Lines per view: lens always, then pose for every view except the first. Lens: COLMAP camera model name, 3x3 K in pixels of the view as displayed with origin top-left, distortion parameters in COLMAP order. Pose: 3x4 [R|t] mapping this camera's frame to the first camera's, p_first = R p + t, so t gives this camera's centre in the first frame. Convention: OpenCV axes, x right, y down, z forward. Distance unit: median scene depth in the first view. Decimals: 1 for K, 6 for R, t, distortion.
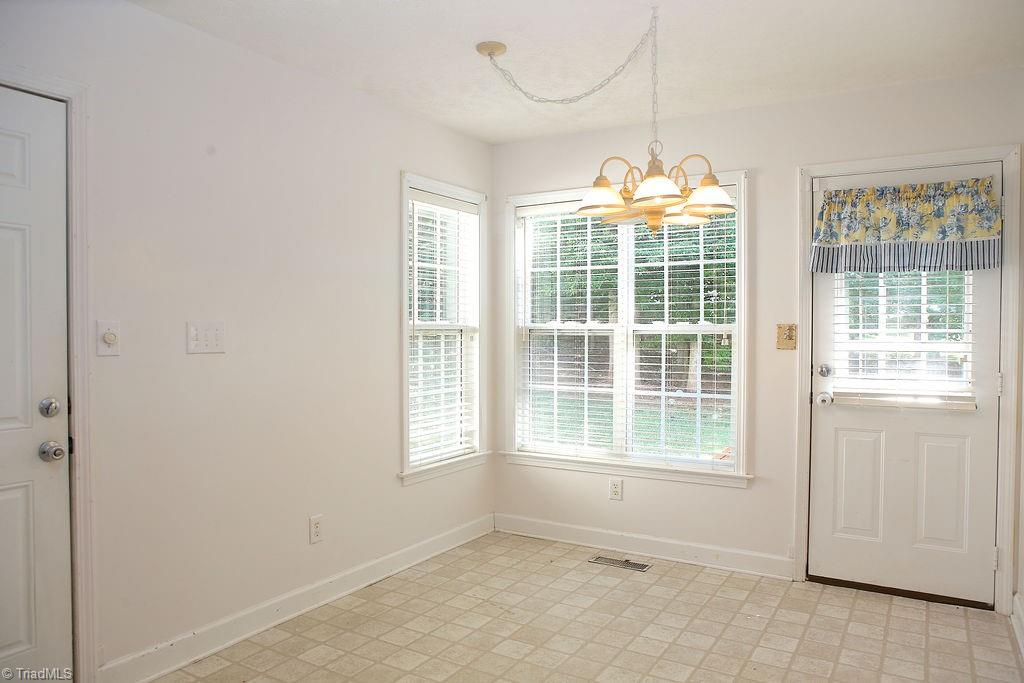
lens RADIAL K [[711.8, 0, 511.8], [0, 711.8, 336.1], [0, 0, 1]] dist [-0.087065, 0.057202]
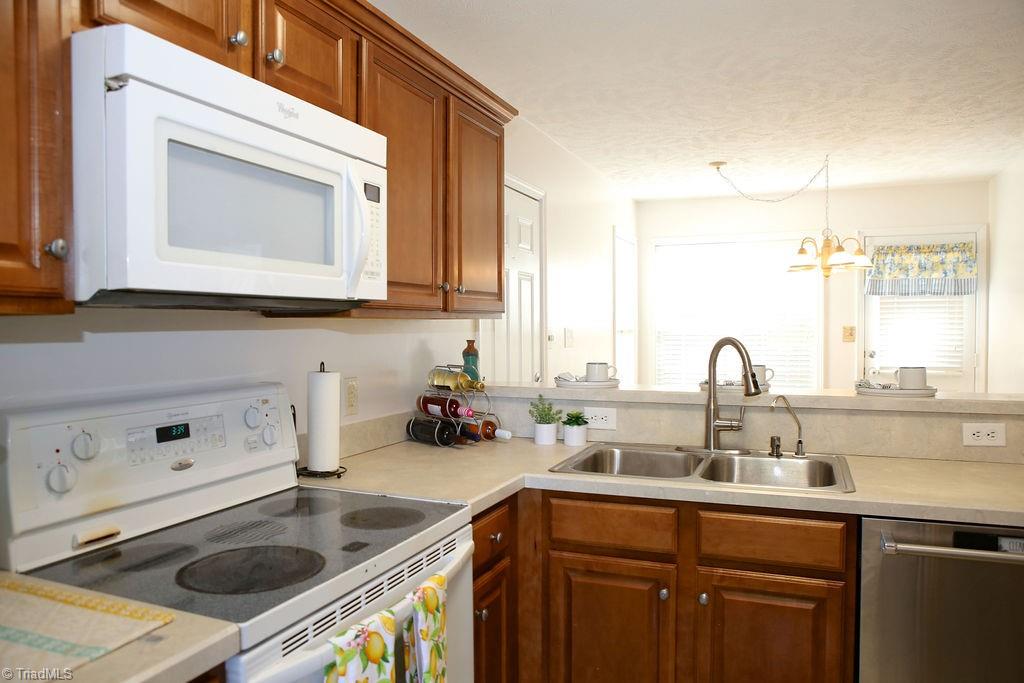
lens RADIAL K [[711.8, 0, 514.1], [0, 711.8, 344.2], [0, 0, 1]] dist [-0.087065, 0.057202]
pose [[0.987165, -0.011033, 0.159324, -0.688997], [0.008467, 0.999823, 0.016777, -0.010391], [-0.159481, -0.015213, 0.987084, -0.517147]]
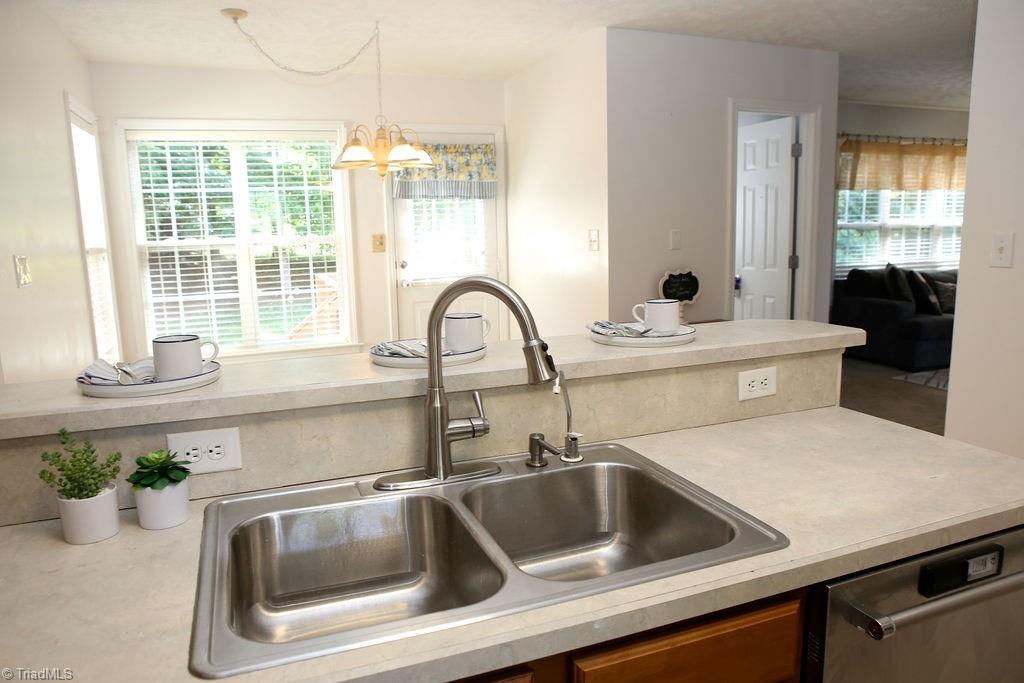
lens RADIAL K [[711.8, 0, 515.7], [0, 711.8, 339.5], [0, 0, 1]] dist [-0.087065, 0.057202]
pose [[0.603969, -0.146903, 0.783353, -0.658586], [0.031814, 0.986527, 0.160476, -0.031411], [-0.796373, -0.072001, 0.600505, -0.114997]]
